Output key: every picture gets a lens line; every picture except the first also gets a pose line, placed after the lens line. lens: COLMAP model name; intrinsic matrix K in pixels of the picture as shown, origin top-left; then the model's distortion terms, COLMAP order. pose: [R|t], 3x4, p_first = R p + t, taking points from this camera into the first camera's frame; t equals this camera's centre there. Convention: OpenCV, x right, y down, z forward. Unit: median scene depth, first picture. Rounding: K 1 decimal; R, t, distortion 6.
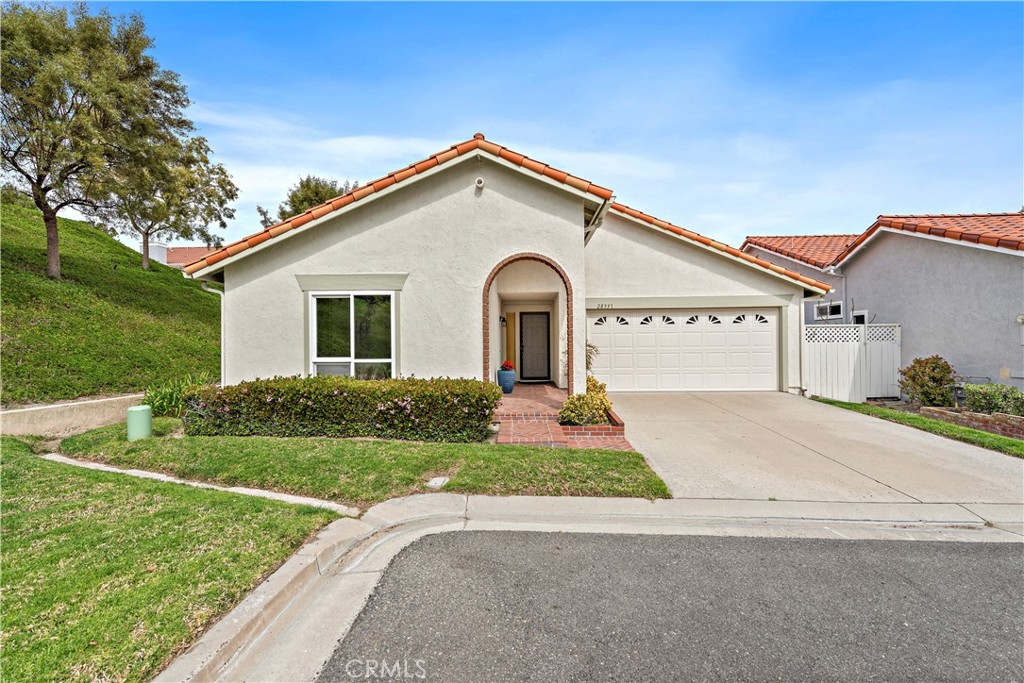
lens RADIAL K [[441.9, 0, 509.4], [0, 441.9, 341.6], [0, 0, 1]] dist [0.010749, -0.001182]
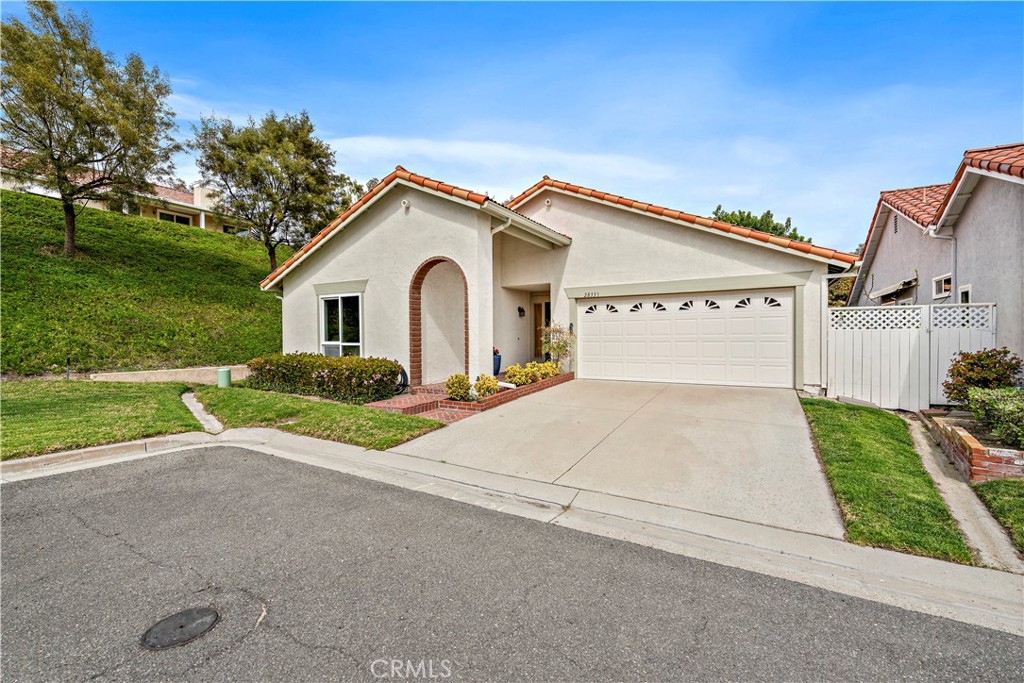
lens RADIAL K [[441.9, 0, 521.2], [0, 441.9, 343.2], [0, 0, 1]] dist [0.010749, -0.001182]
pose [[0.878700, 0.011554, -0.477234, 0.653446], [0.002769, 0.999567, 0.029300, 0.001316], [0.477366, -0.027067, 0.878288, 0.032376]]
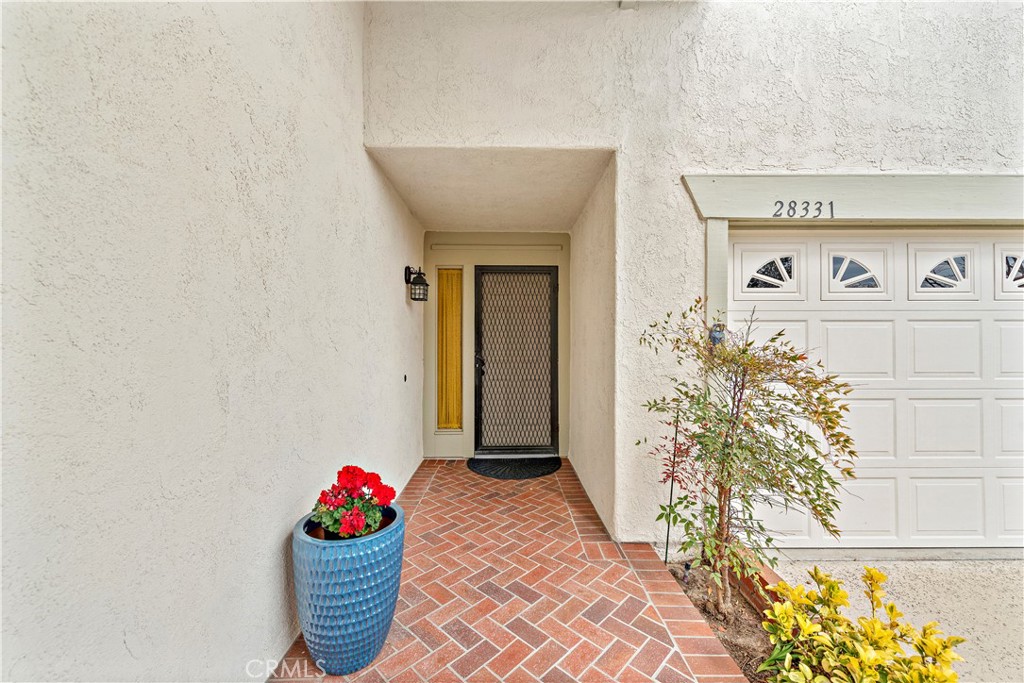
lens RADIAL K [[402.5, 0, 504.3], [0, 402.5, 344.8], [0, 0, 1]] dist [0.020579, -0.006534]
pose [[0.999482, 0.011124, 0.030209, 0.051393], [-0.010985, 0.999928, -0.004759, -0.001935], [-0.030260, 0.004424, 0.999532, 0.909311]]
